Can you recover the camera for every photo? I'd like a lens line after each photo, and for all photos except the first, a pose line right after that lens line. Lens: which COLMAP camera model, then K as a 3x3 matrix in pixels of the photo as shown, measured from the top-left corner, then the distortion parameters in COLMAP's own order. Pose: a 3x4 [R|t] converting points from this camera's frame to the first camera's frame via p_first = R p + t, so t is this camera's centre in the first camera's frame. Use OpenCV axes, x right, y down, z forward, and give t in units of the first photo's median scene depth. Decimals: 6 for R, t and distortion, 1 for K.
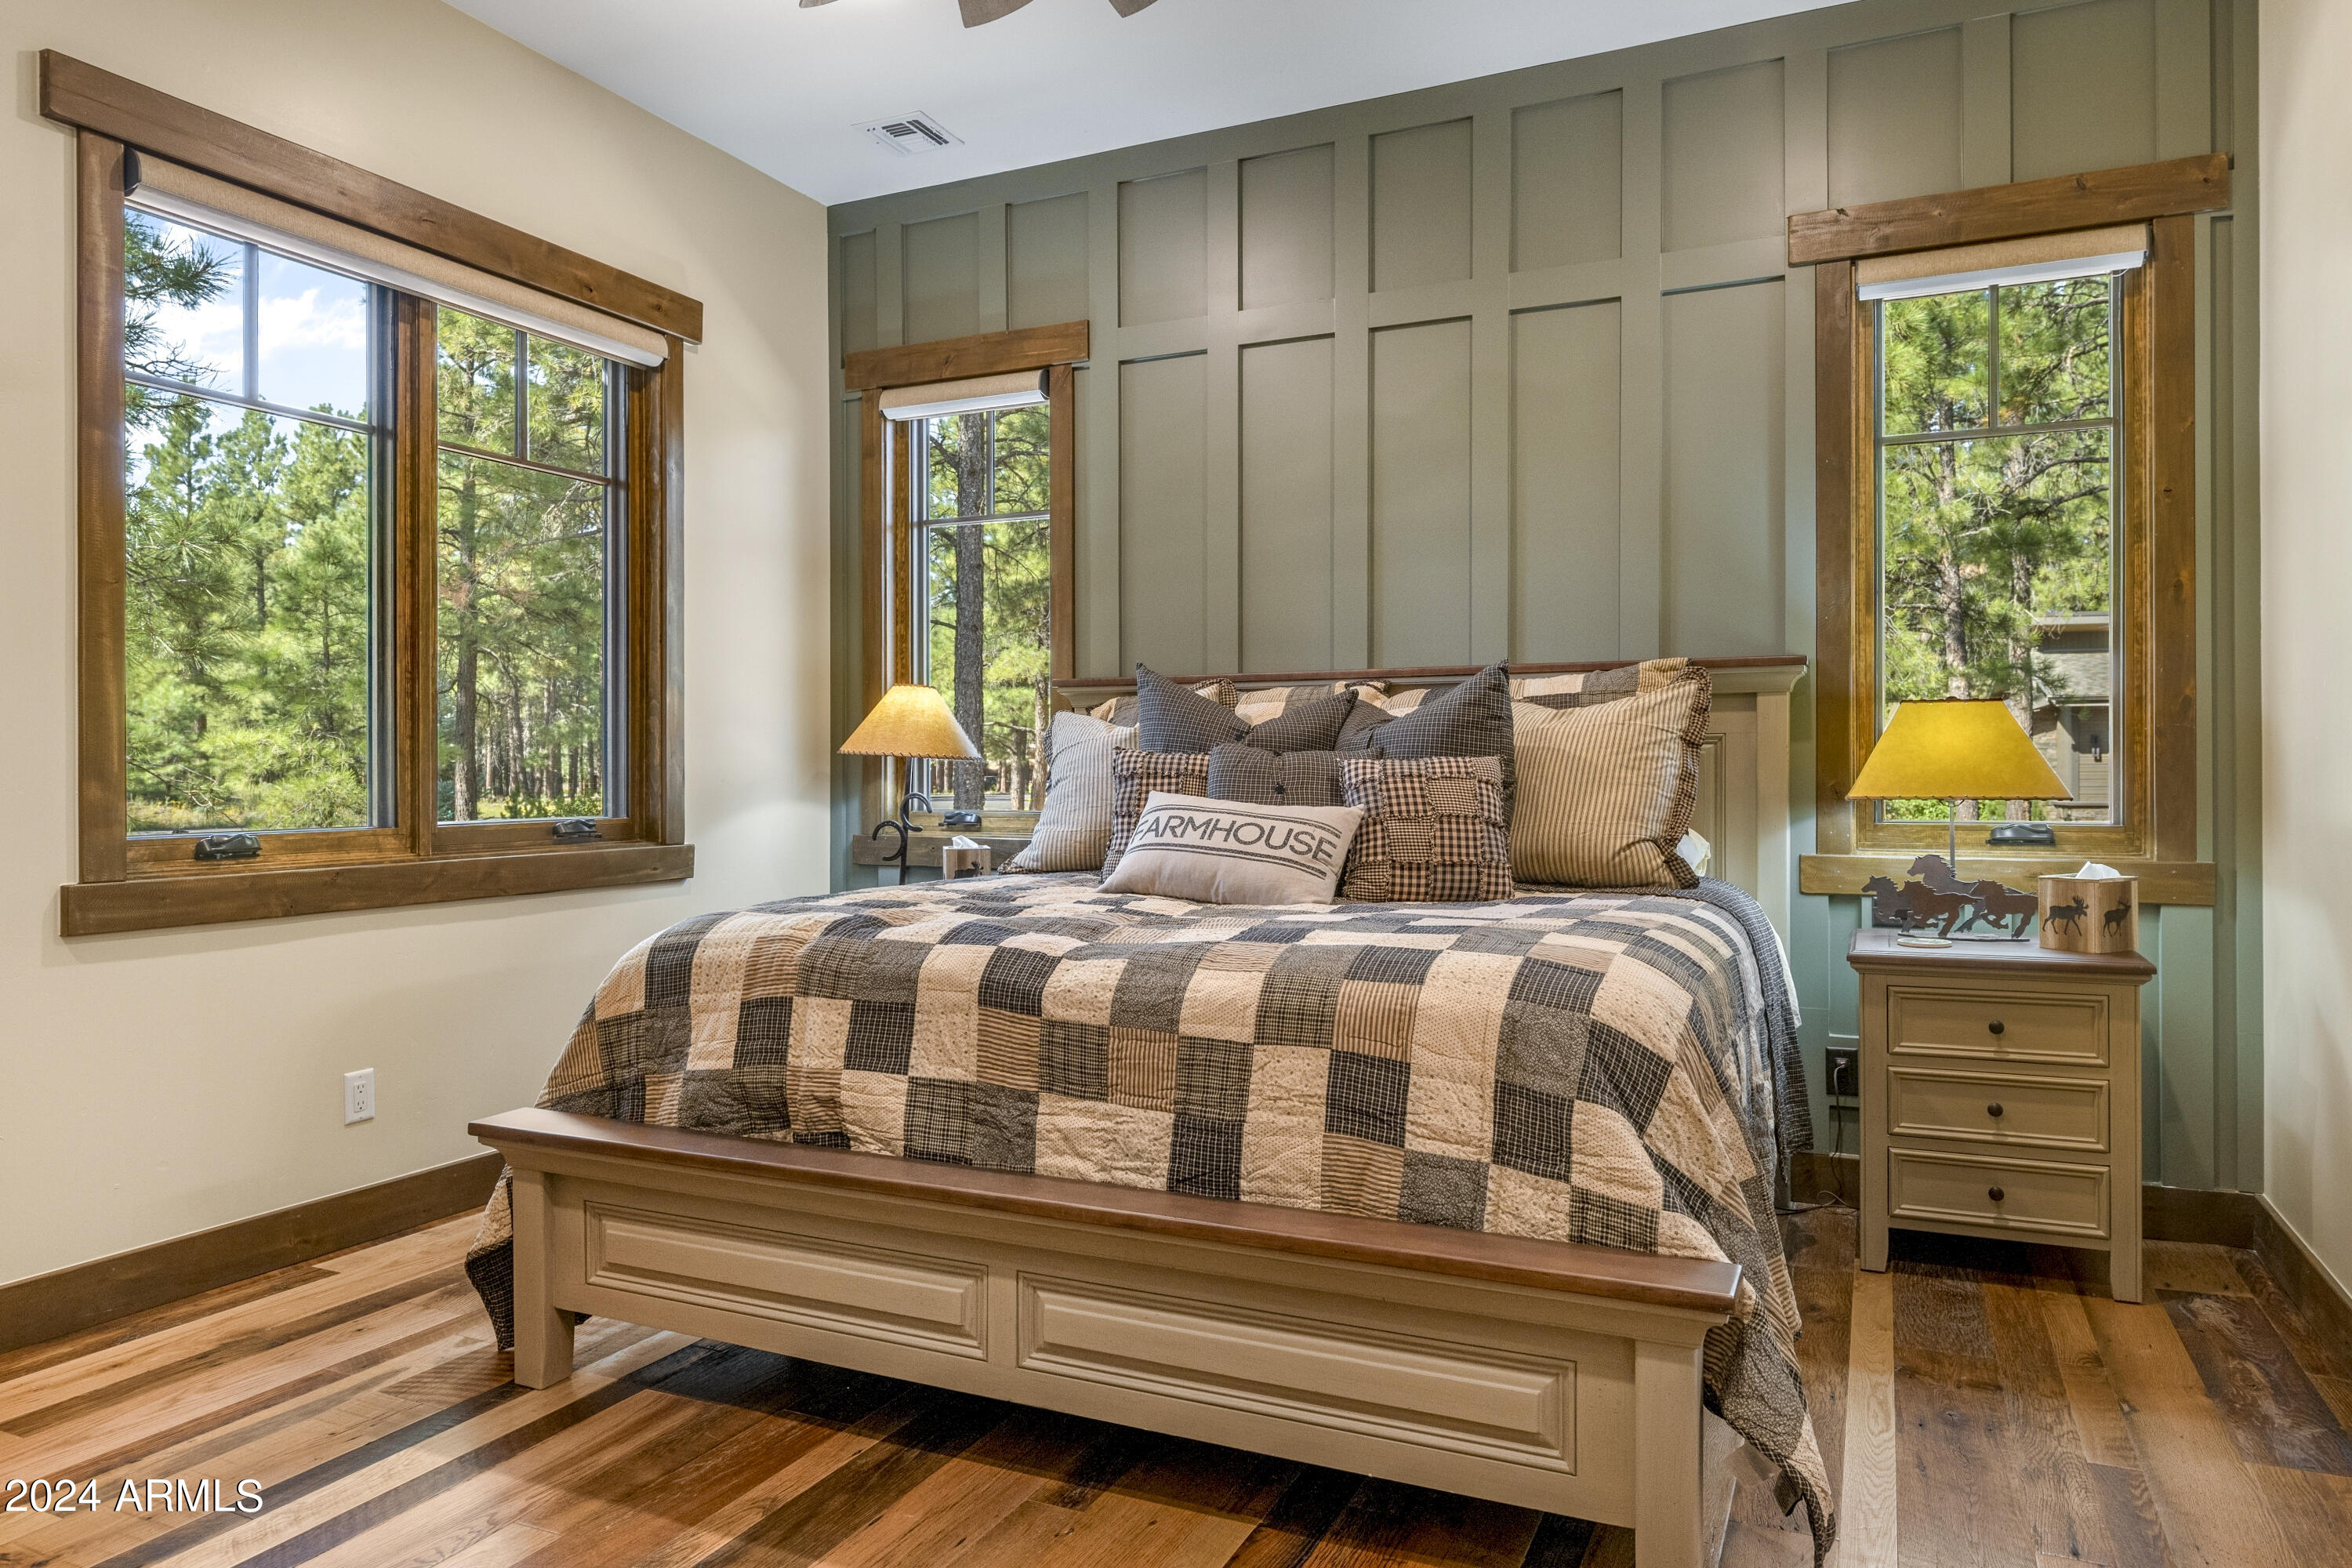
lens RADIAL K [[1514.8, 0, 1176.0], [0, 1514.8, 784.0], [0, 0, 1]] dist [0.001207, -0.000266]
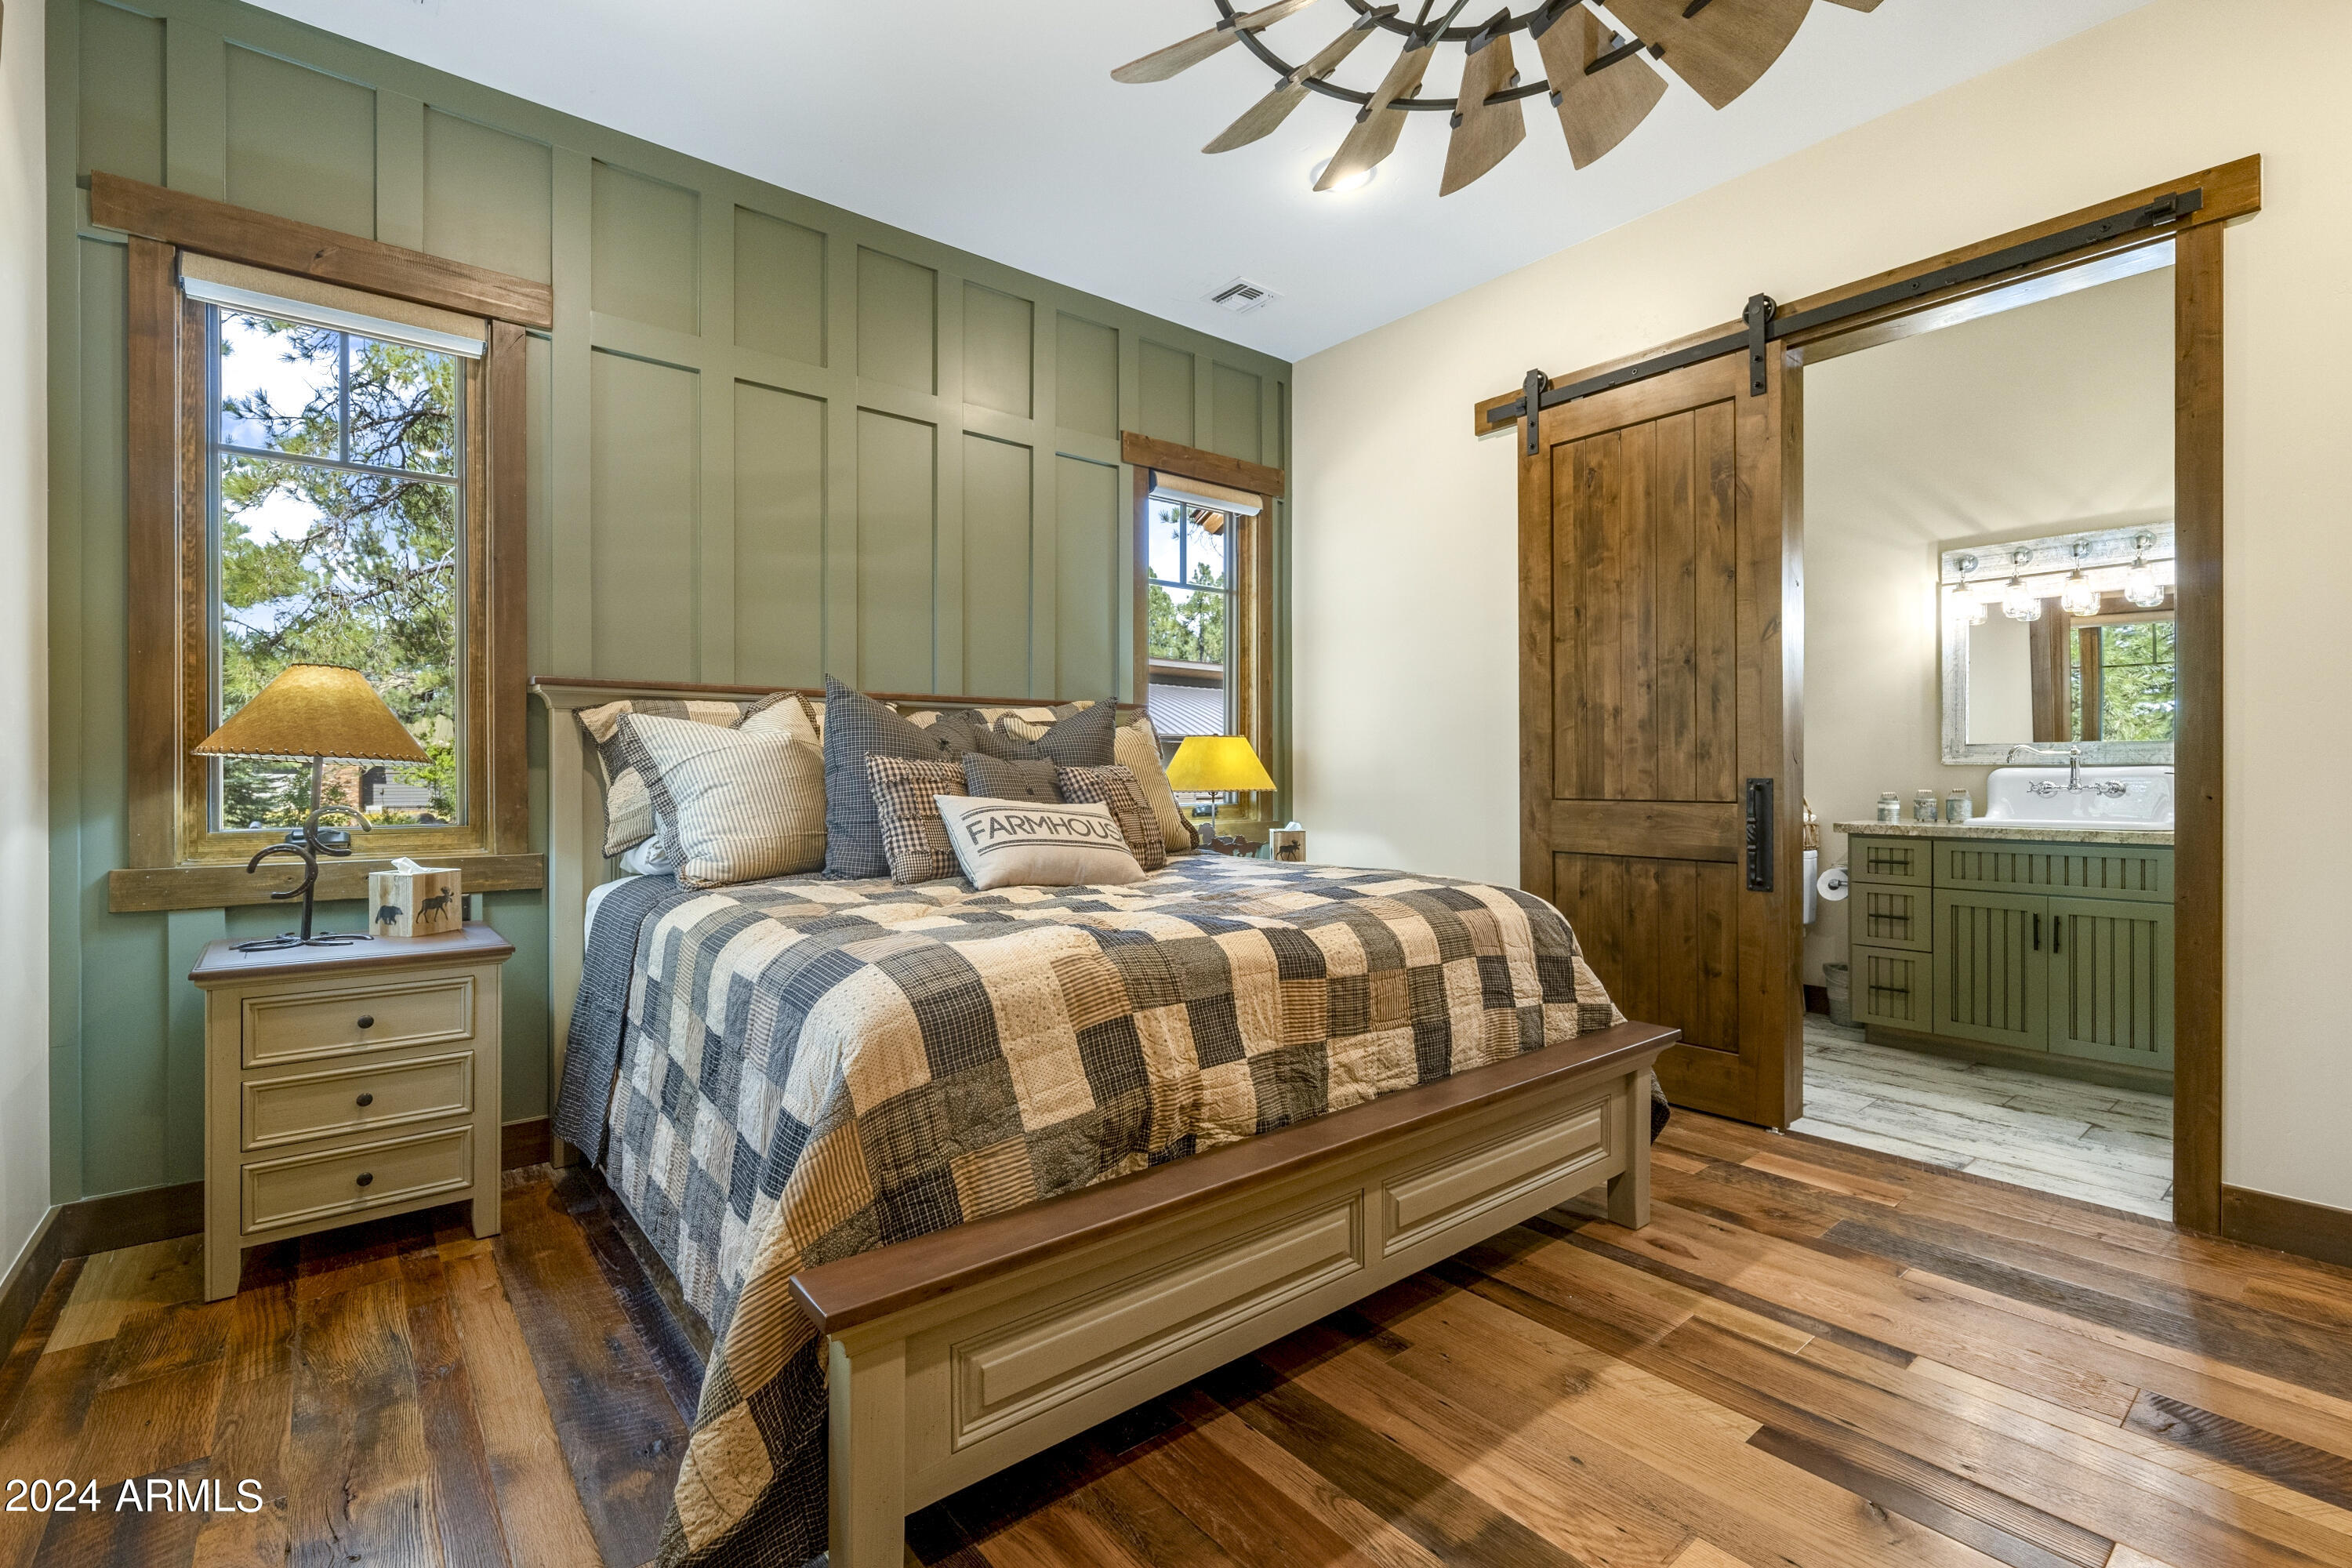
lens RADIAL K [[1044.9, 0, 1175.8], [0, 1044.9, 776.9], [0, 0, 1]] dist [-0.001479, -0.000077]
pose [[0.432222, -0.002698, 0.901763, -0.872683], [0.009599, 0.999953, -0.001609, -0.007459], [-0.901716, 0.009352, 0.432228, 0.722631]]
